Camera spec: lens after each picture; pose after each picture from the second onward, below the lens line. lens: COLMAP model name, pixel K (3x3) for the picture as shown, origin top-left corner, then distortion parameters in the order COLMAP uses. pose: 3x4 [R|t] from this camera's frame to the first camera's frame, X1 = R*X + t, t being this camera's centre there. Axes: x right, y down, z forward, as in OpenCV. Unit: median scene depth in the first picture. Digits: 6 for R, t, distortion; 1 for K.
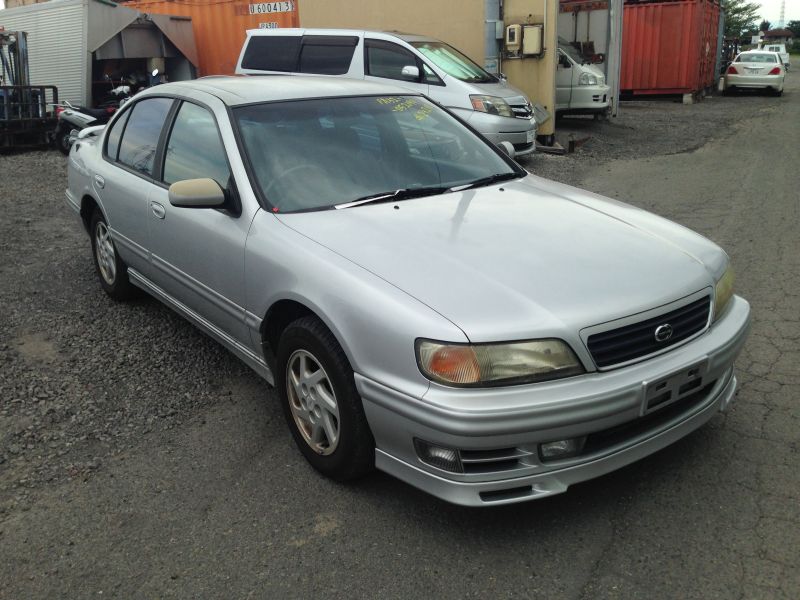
lens RADIAL K [[765.9, 0, 400.0], [0, 765.9, 300.0], [0, 0, 1]] dist [0.012655, 0.001070]
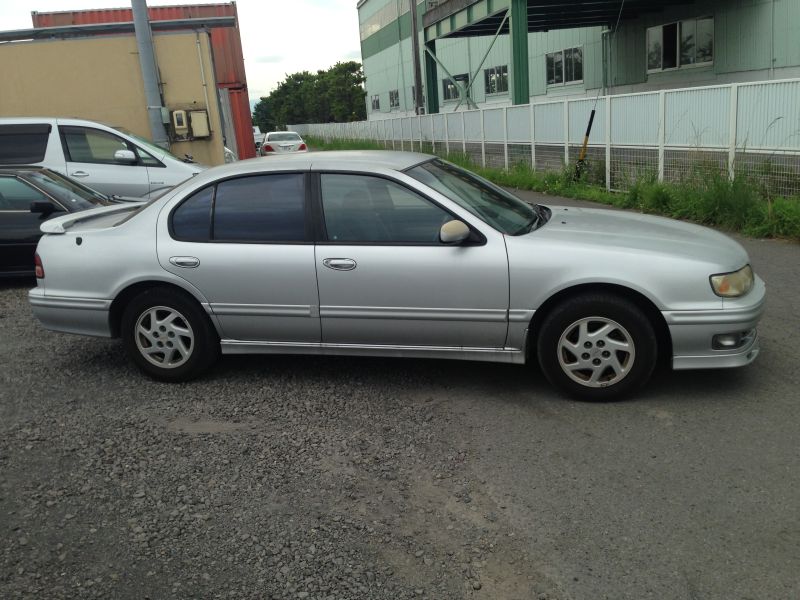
lens RADIAL K [[777.6, 0, 400.0], [0, 777.6, 300.0], [0, 0, 1]] dist [0.004181, -0.012847]
pose [[0.721002, -0.167552, 0.672371, -0.411775], [0.238823, 0.970960, -0.014138, -0.010734], [-0.650476, 0.170772, 0.740079, 0.034454]]
